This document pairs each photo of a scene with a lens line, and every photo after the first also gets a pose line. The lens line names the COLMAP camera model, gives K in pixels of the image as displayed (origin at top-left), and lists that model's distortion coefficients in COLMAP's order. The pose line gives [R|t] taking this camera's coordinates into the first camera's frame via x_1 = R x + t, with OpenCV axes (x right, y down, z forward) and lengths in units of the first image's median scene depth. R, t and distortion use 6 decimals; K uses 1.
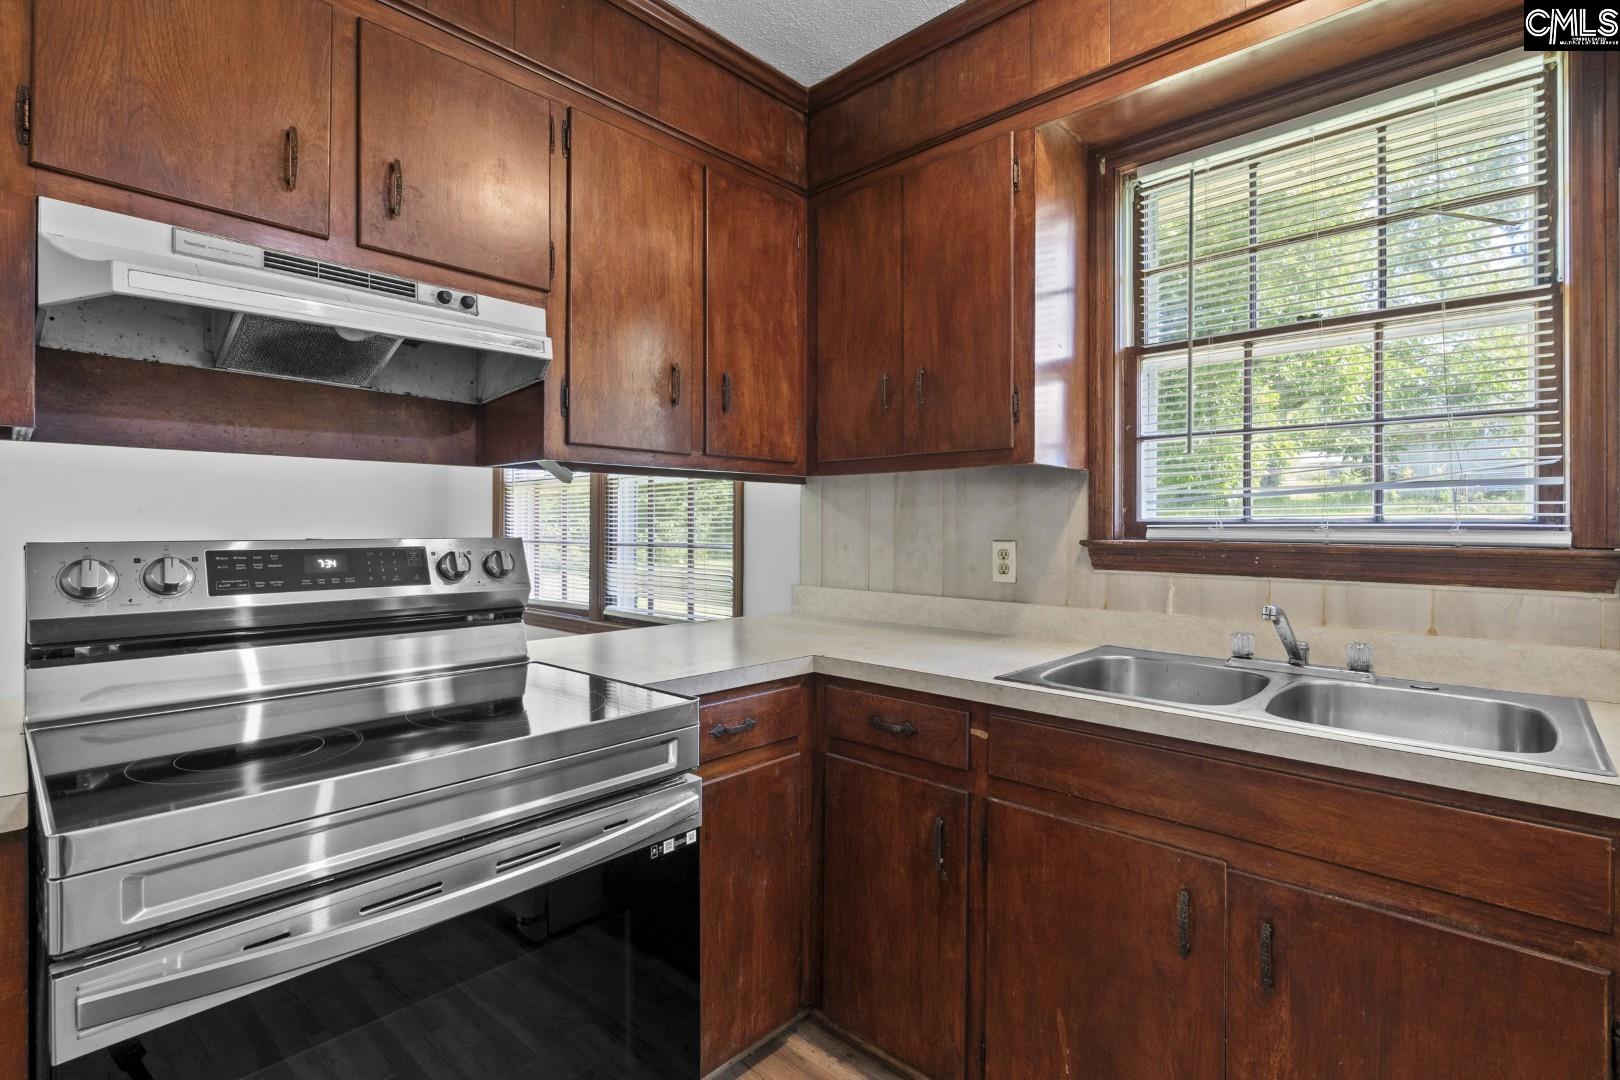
lens RADIAL K [[759.3, 0, 806.6], [0, 759.3, 532.6], [0, 0, 1]] dist [-0.003118, -0.001165]
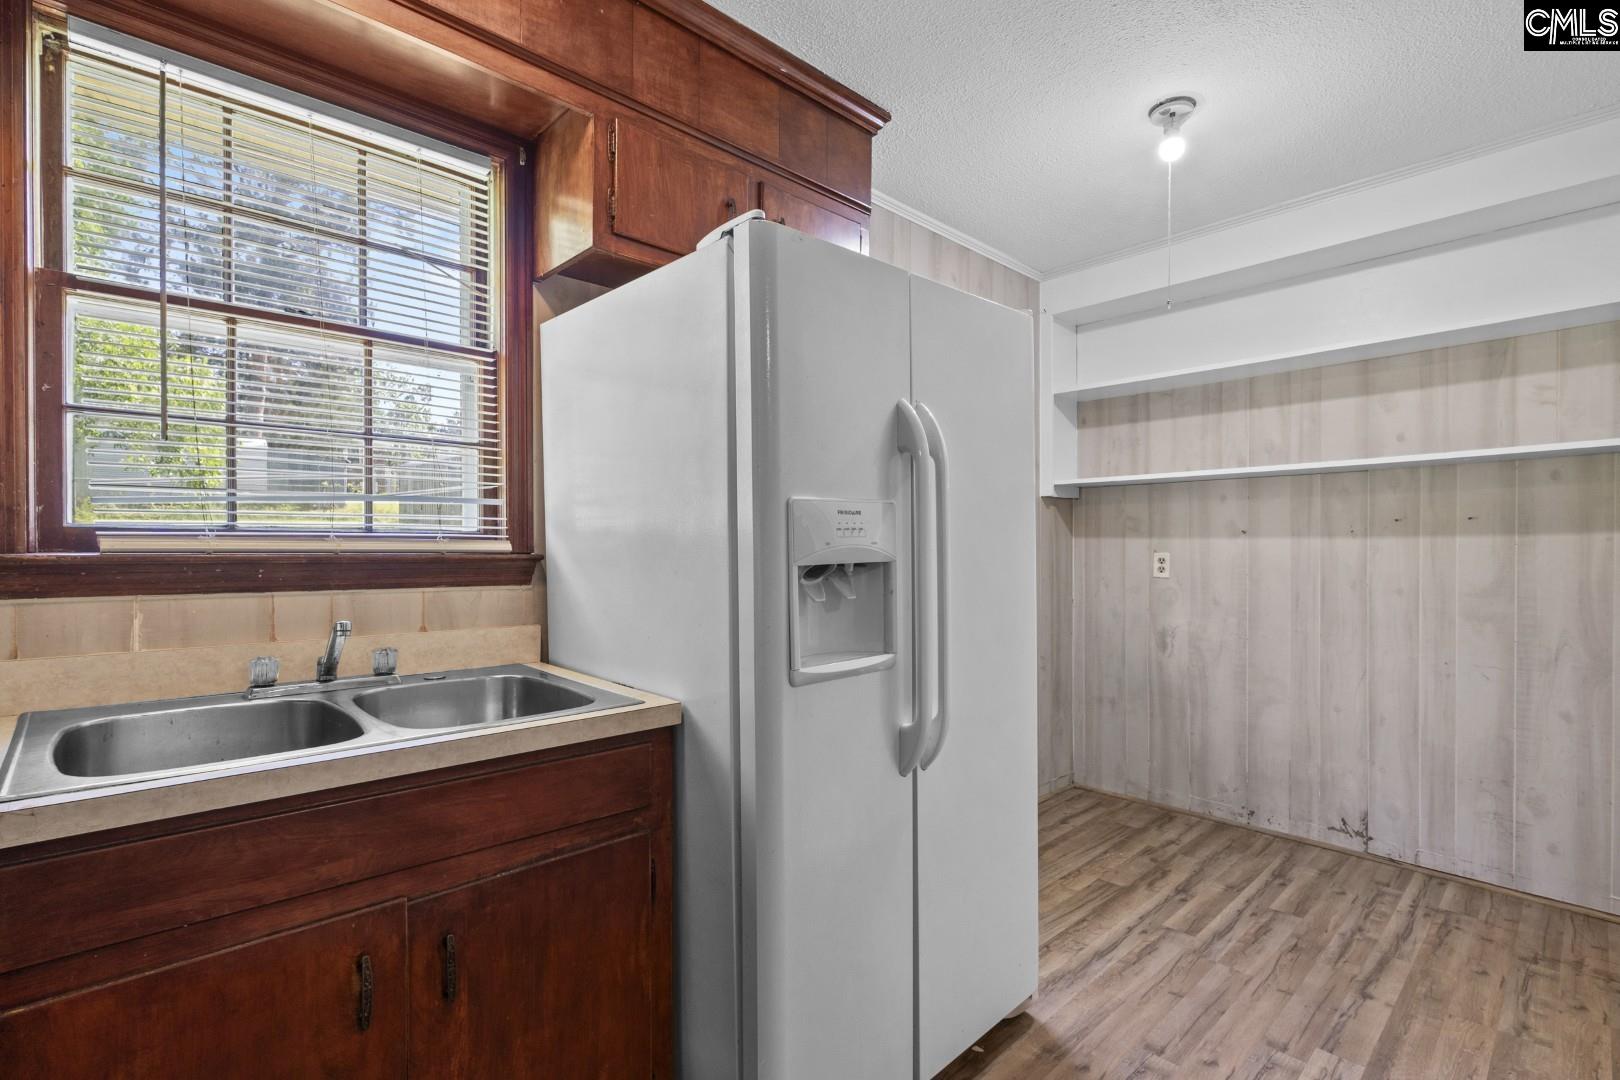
lens RADIAL K [[759.3, 0, 816.5], [0, 759.3, 544.7], [0, 0, 1]] dist [-0.003118, -0.001165]
pose [[0.054446, -0.010111, 0.998465, -0.290461], [-0.005109, 0.999933, 0.010405, -0.010858], [-0.998504, -0.005668, 0.054391, 0.367952]]
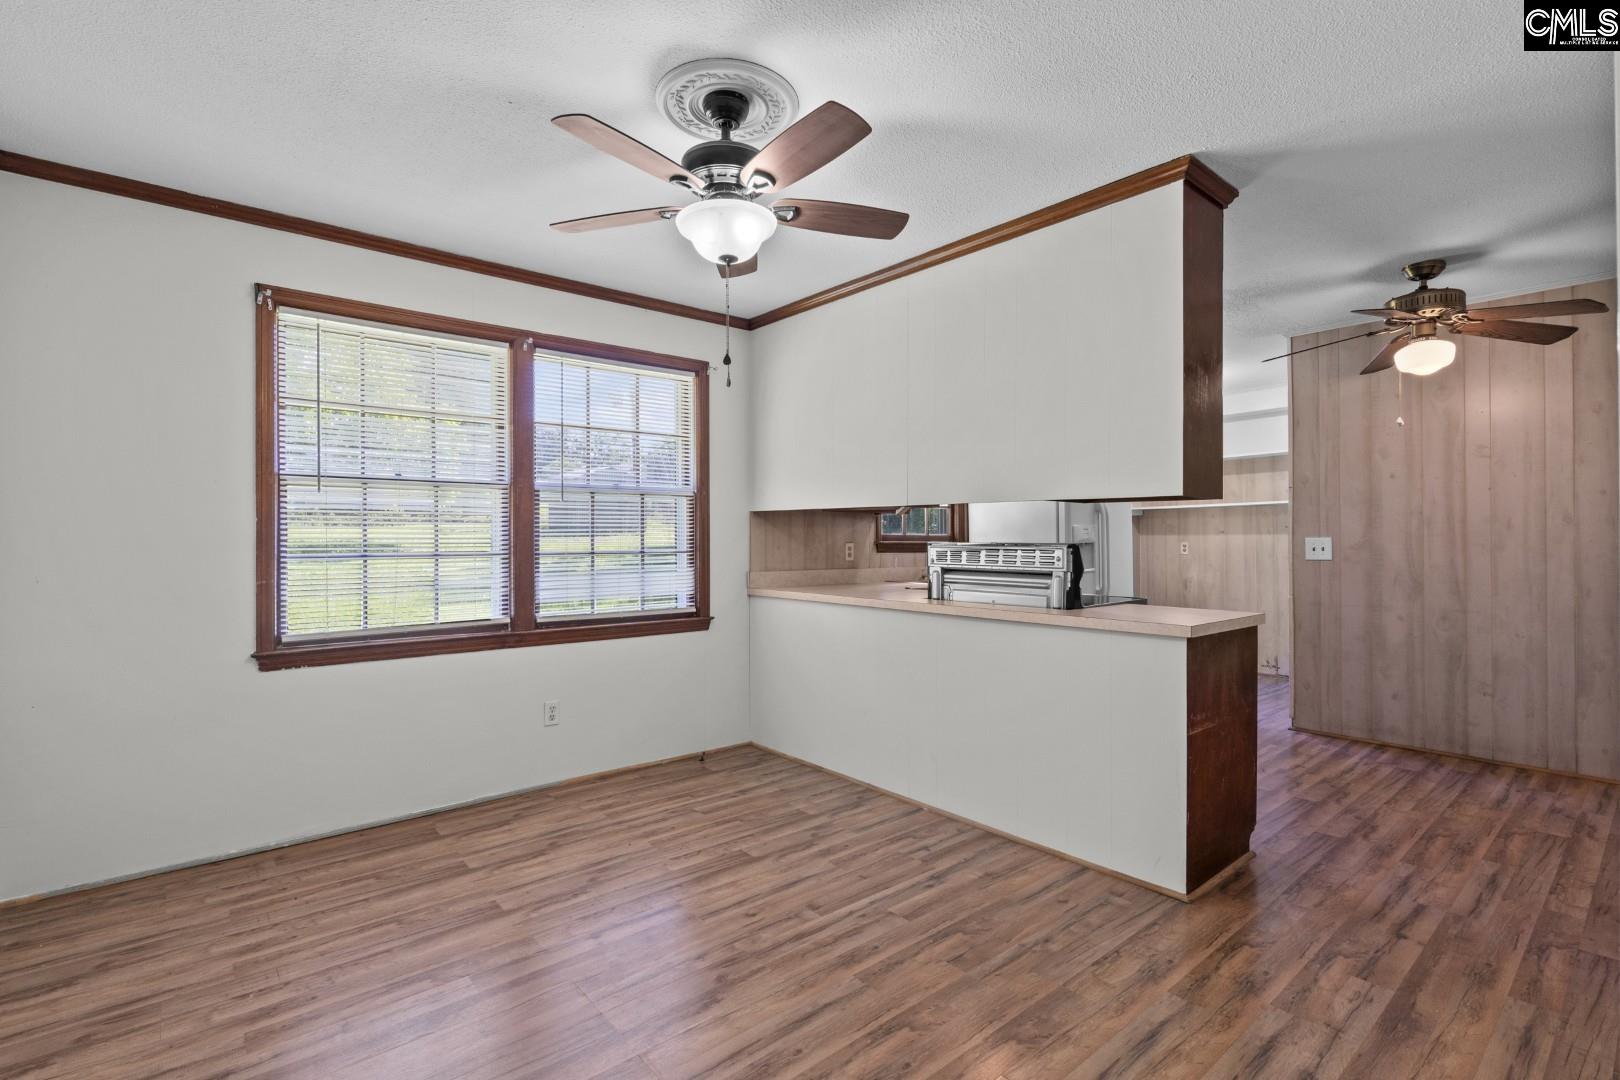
lens RADIAL K [[759.3, 0, 800.2], [0, 759.3, 542.3], [0, 0, 1]] dist [-0.003118, -0.001165]
pose [[0.134586, -0.011480, 0.990835, -2.898806], [0.001753, 0.999934, 0.011348, -0.024655], [-0.990900, 0.000210, 0.134597, 1.172877]]
